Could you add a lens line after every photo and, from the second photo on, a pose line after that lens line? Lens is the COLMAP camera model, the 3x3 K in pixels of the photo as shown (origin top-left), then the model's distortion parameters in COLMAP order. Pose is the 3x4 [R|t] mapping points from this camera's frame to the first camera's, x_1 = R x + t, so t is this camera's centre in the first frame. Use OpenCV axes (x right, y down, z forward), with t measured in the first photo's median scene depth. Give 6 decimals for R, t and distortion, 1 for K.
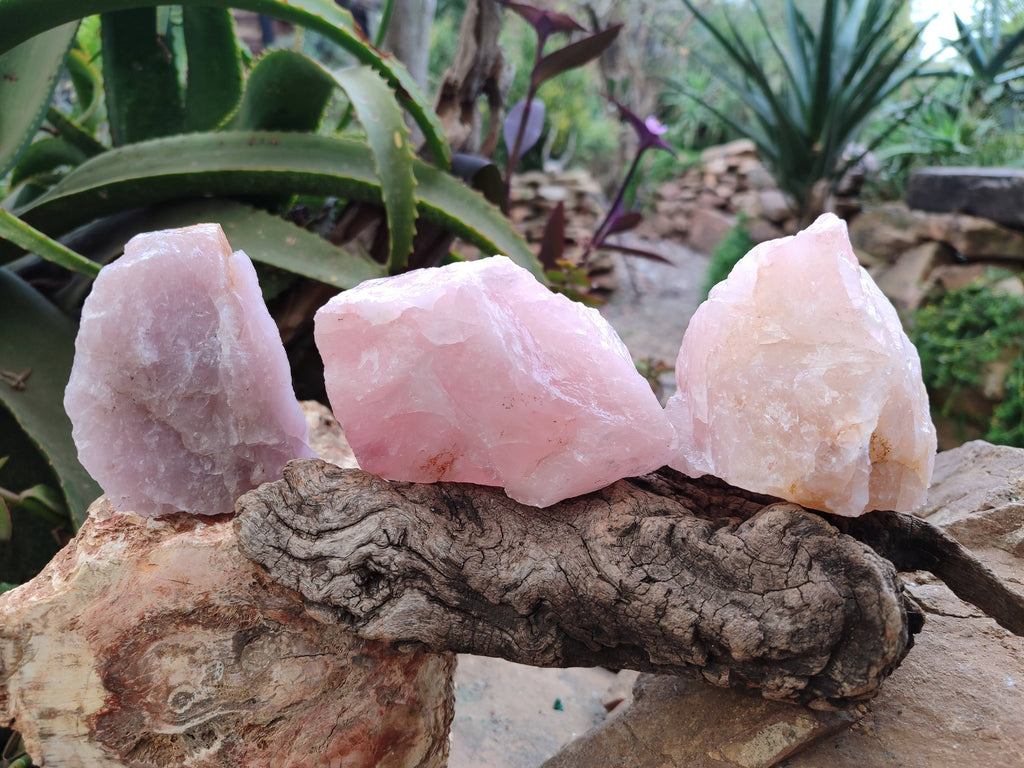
lens RADIAL K [[825.0, 0, 511.4], [0, 825.0, 404.3], [0, 0, 1]] dist [-0.044967, 0.009165]
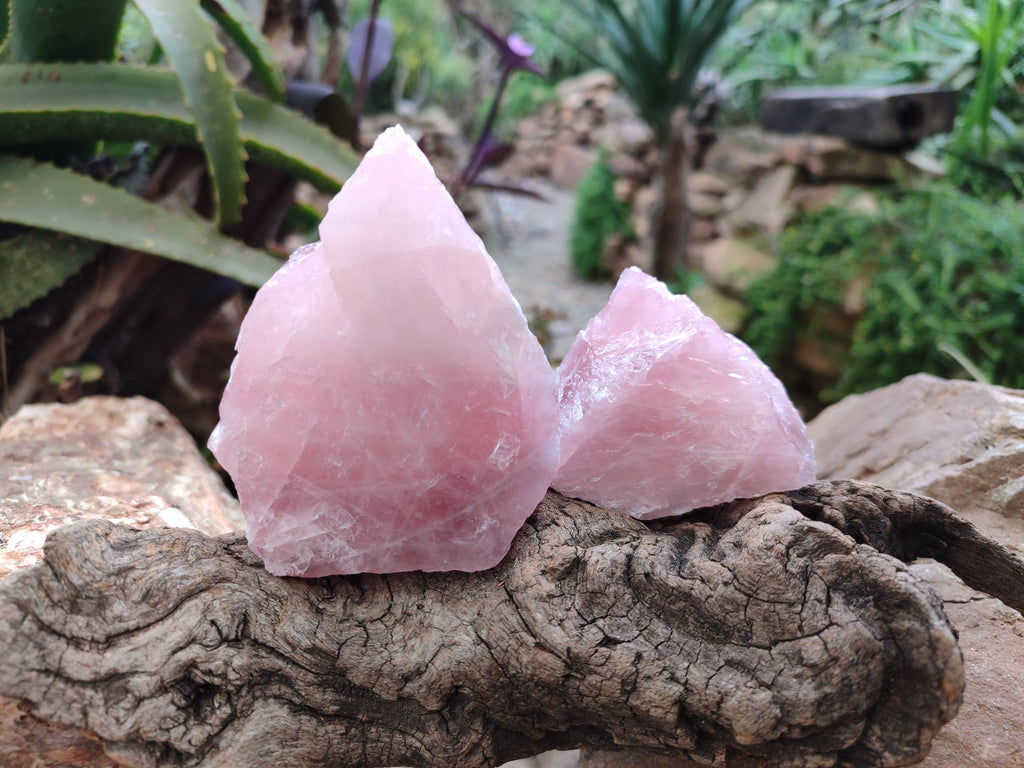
lens RADIAL K [[825.0, 0, 511.4], [0, 825.0, 404.3], [0, 0, 1]] dist [-0.044967, 0.009165]
pose [[0.984746, -0.098049, 0.143740, 0.004699], [0.088847, 0.993644, 0.069117, -0.040928], [-0.149603, -0.055292, 0.987199, 0.303344]]
